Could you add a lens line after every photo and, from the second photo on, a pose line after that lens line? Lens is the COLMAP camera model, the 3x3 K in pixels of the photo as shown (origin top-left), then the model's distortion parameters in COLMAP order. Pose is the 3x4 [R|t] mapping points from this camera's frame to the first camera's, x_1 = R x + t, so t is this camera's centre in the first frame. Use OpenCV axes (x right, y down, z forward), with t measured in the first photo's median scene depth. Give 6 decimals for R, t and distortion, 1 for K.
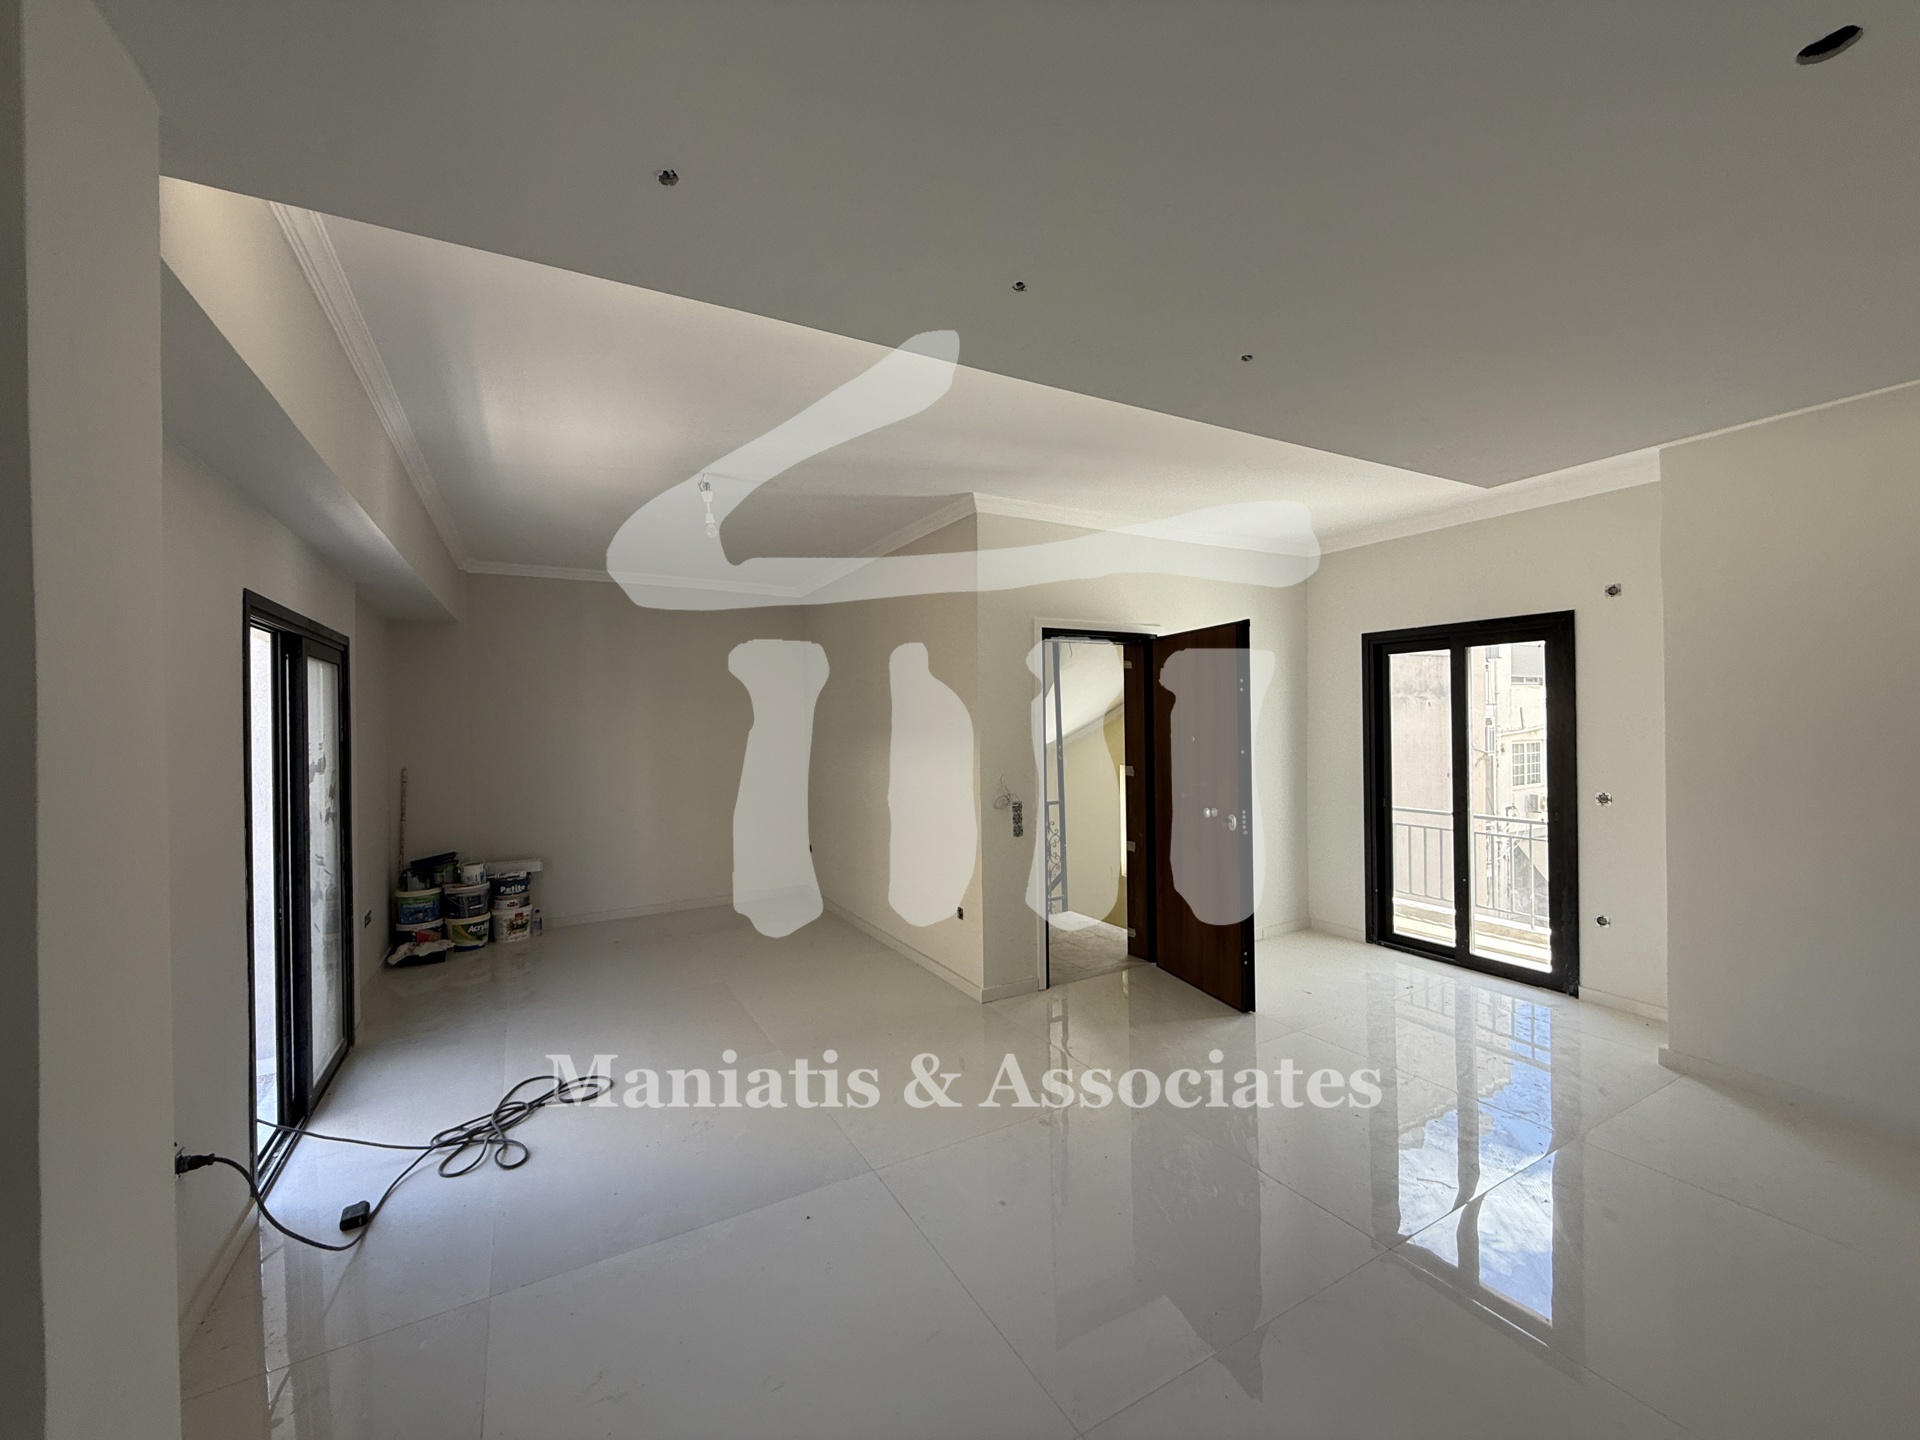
lens RADIAL K [[762.5, 0, 956.8], [0, 762.5, 720.0], [0, 0, 1]] dist [-0.001501, 0.000306]
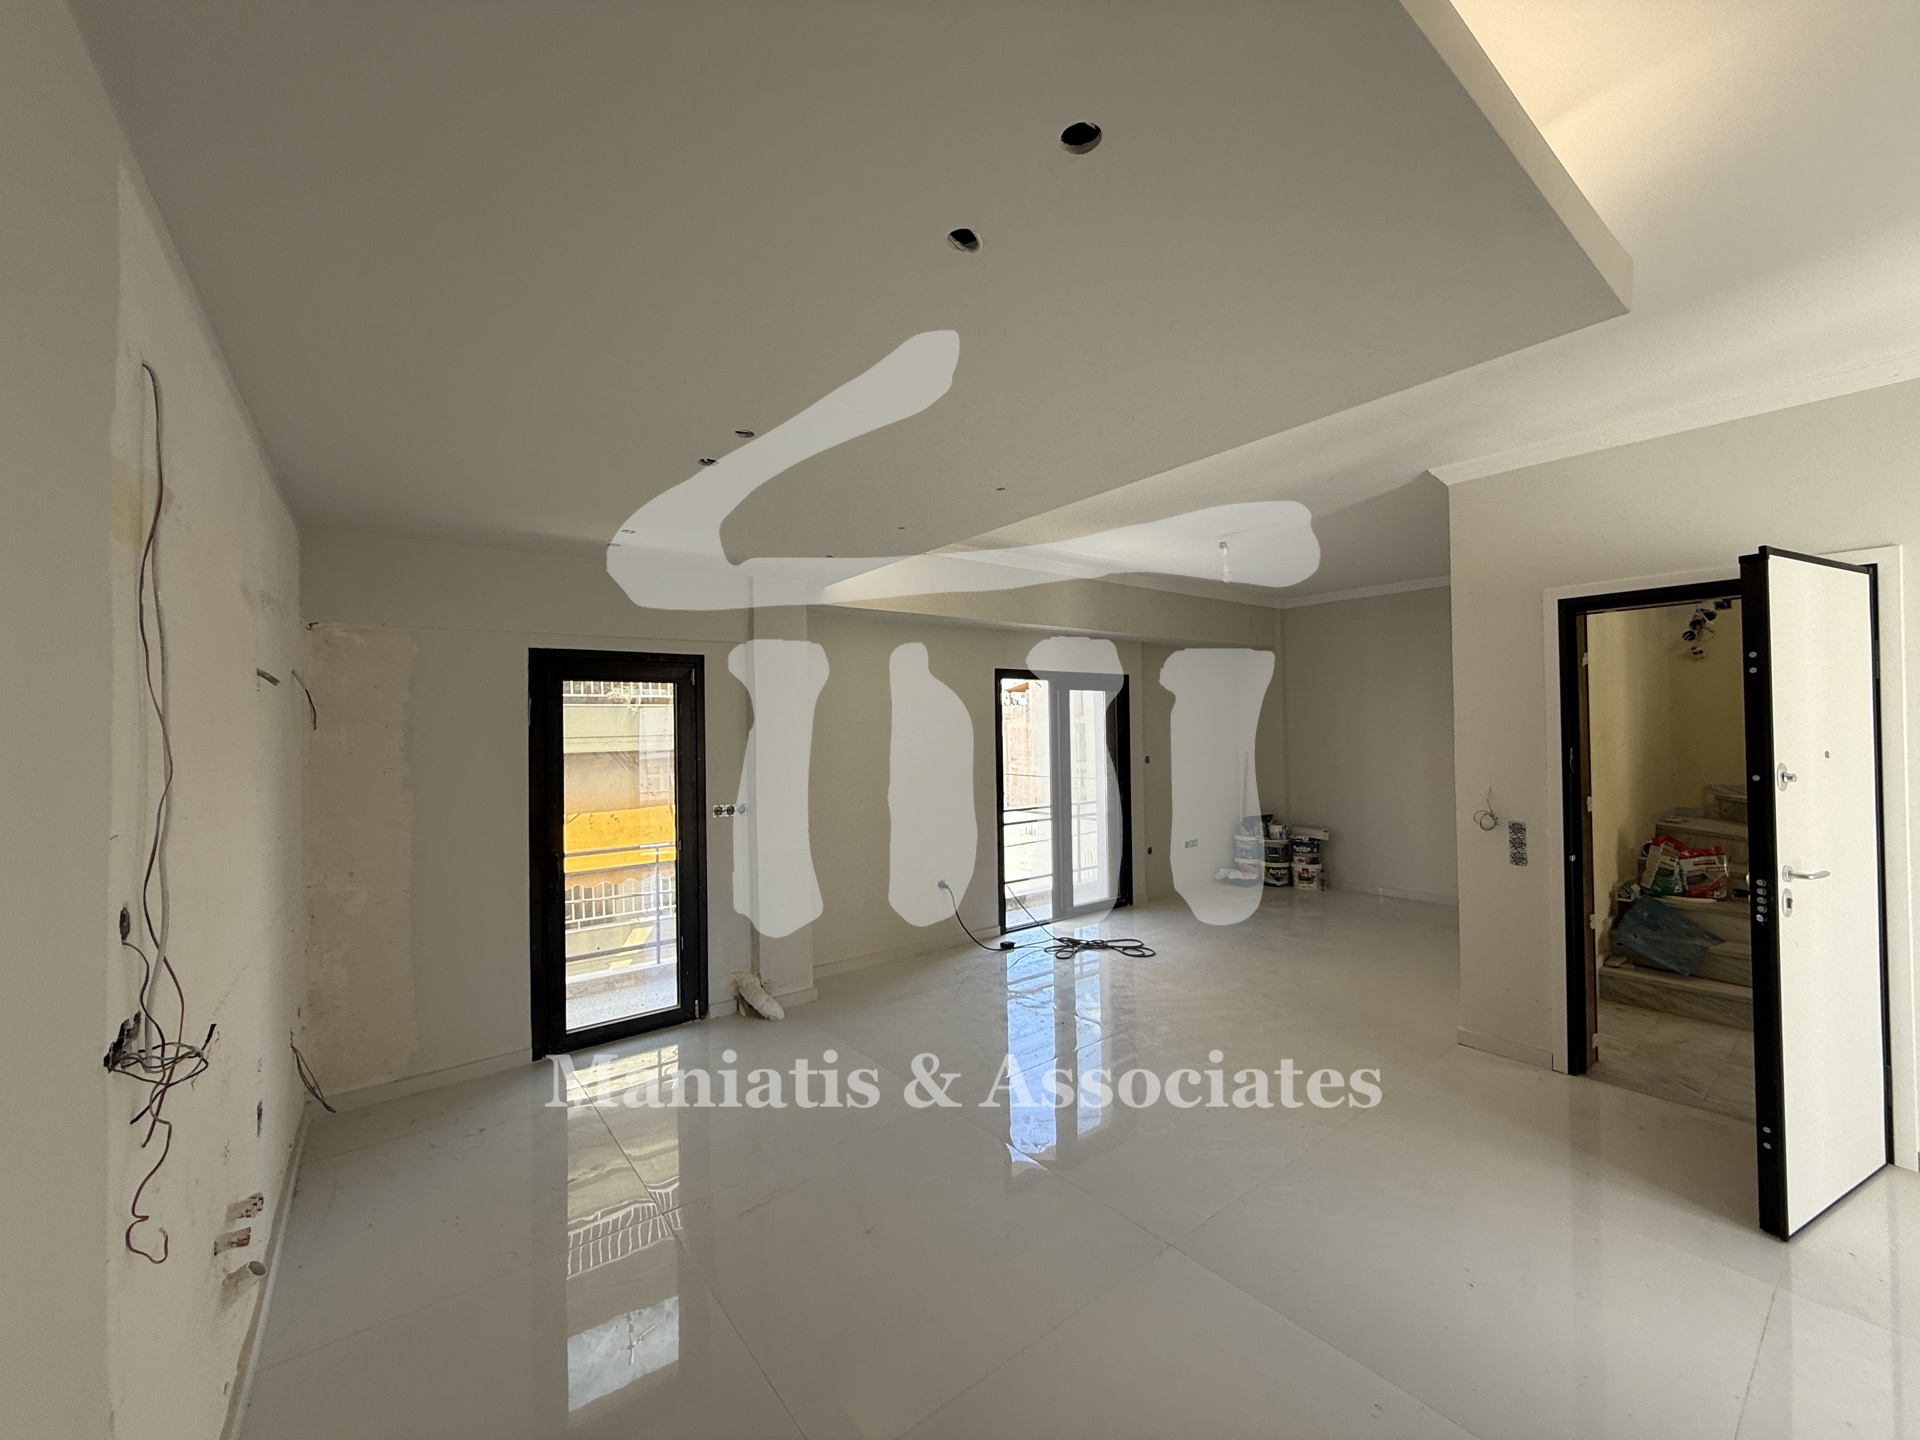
lens RADIAL K [[764.3, 0, 954.0], [0, 764.3, 720.5], [0, 0, 1]] dist [-0.000672, 0.000370]
pose [[0.150873, 0.001843, -0.988551, 0.646750], [0.014142, 0.999892, 0.004023, -0.009997], [0.988452, -0.014587, 0.150830, 0.236272]]
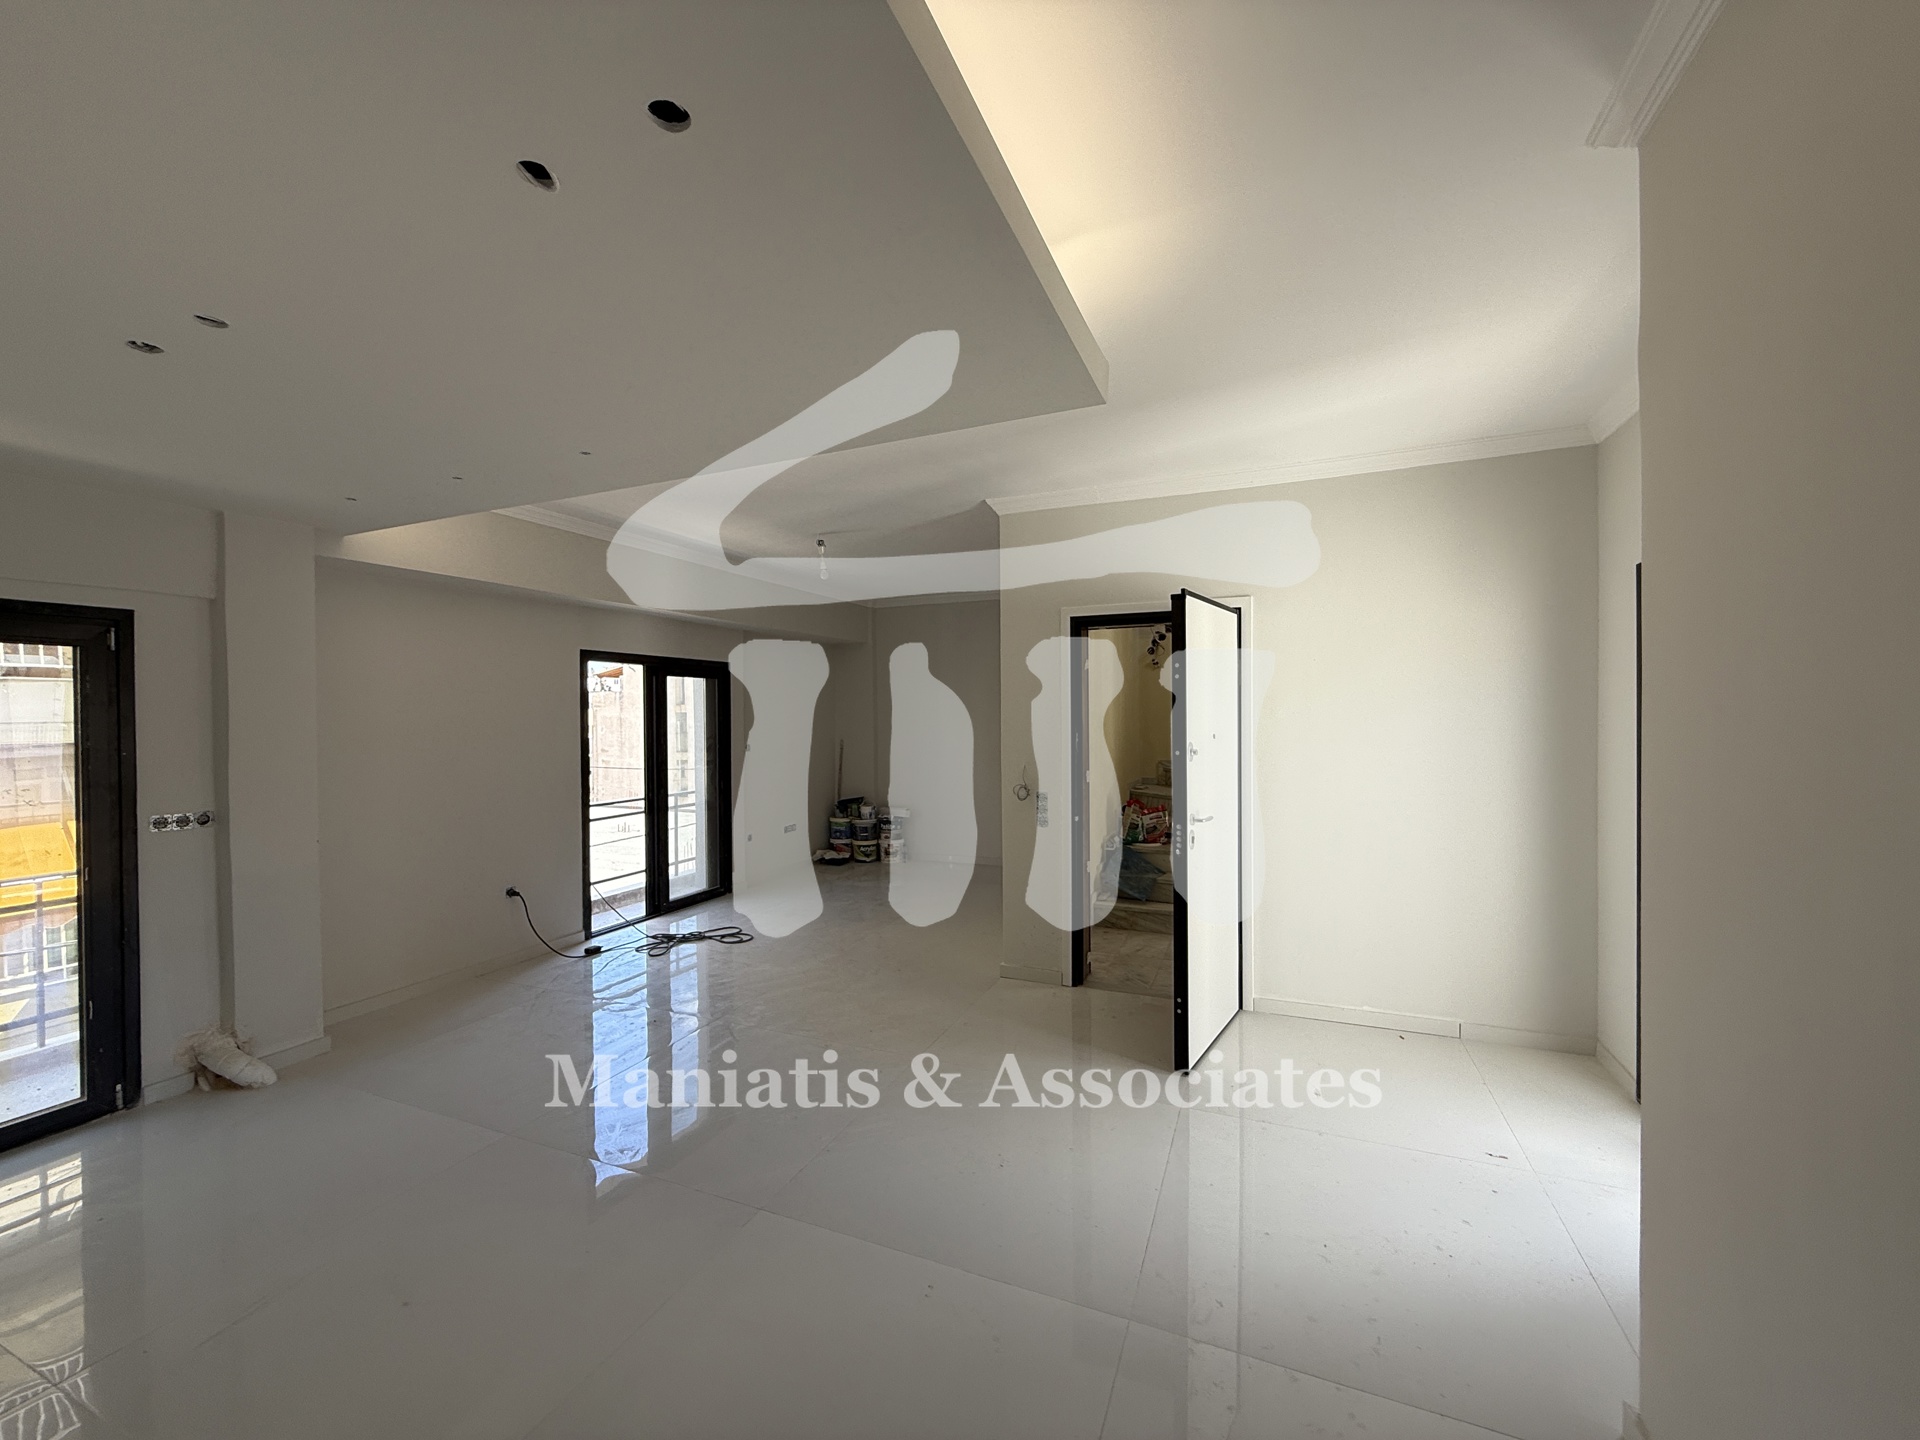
lens RADIAL K [[762.9, 0, 954.3], [0, 762.9, 720.5], [0, 0, 1]] dist [0.000189, 0.000429]
pose [[0.612070, 0.016999, -0.790621, 0.660377], [-0.000851, 0.999783, 0.020838, -0.007595], [0.790804, -0.012081, 0.611951, 0.236762]]
